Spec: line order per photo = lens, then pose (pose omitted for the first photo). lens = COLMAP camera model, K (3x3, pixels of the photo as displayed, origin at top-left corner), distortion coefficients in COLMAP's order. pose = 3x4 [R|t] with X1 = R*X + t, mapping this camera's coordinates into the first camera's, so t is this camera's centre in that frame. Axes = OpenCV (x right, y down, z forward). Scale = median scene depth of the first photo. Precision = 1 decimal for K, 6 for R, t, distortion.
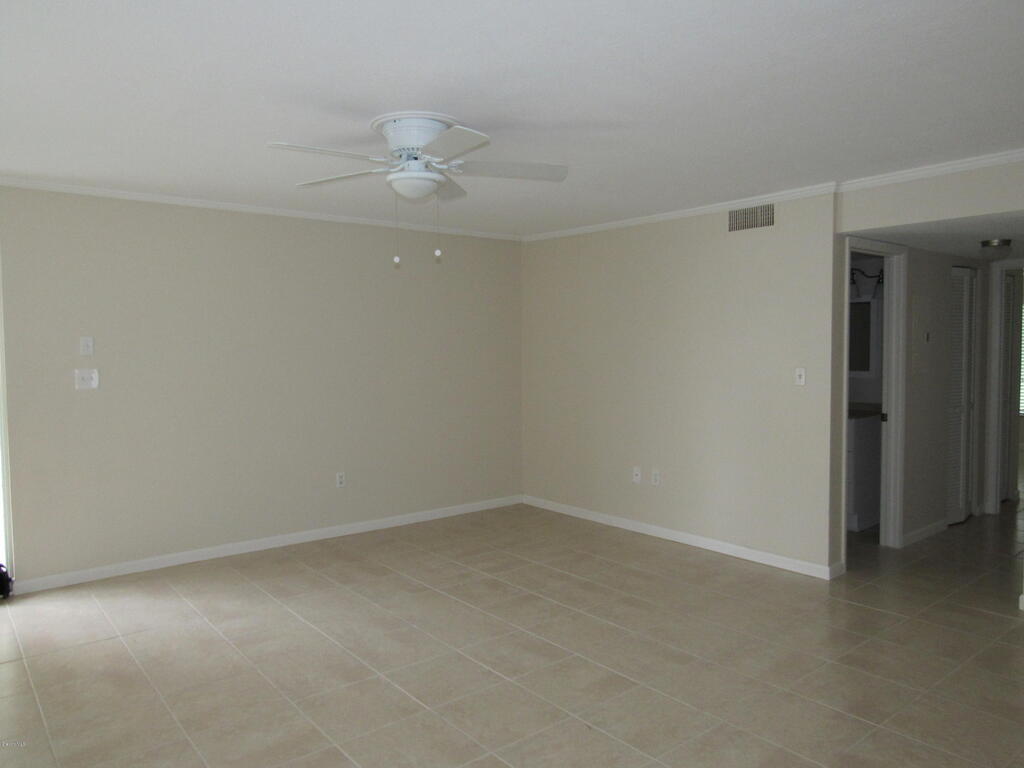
lens RADIAL K [[729.1, 0, 521.6], [0, 729.1, 381.2], [0, 0, 1]] dist [-0.025752, 0.002460]
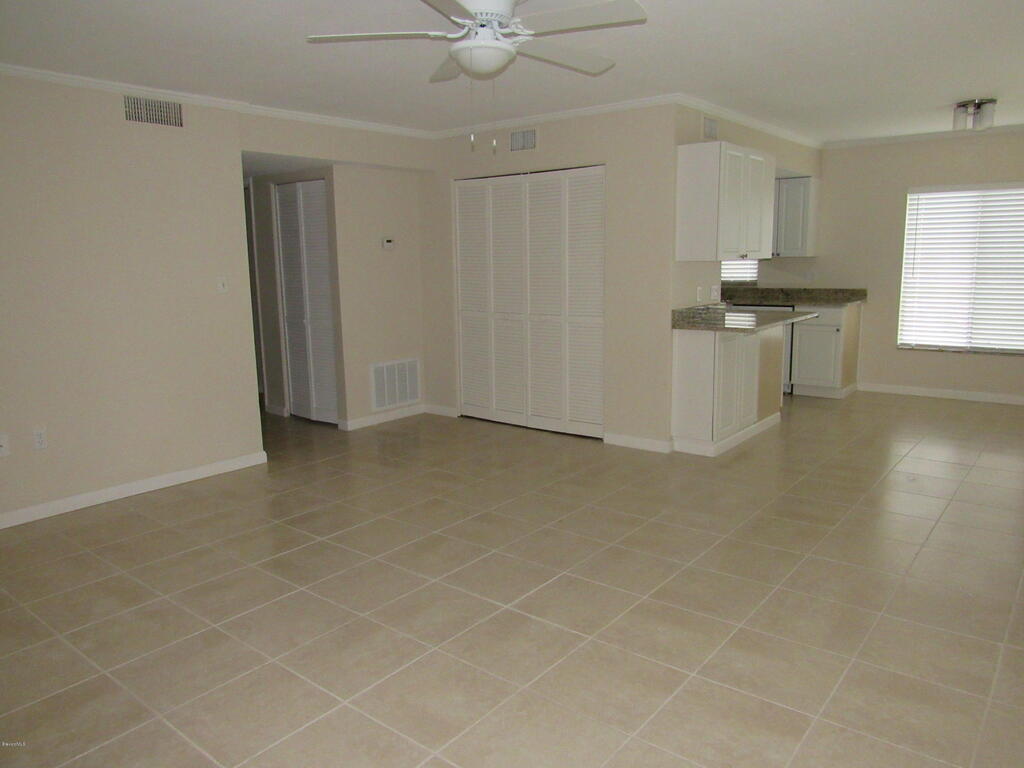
lens RADIAL K [[729.1, 0, 521.6], [0, 729.1, 381.2], [0, 0, 1]] dist [-0.025752, 0.002460]
pose [[-0.208652, -0.153830, 0.965816, -0.737627], [0.064276, 0.983260, 0.170494, -0.019922], [-0.975875, 0.097653, -0.195272, 0.805921]]
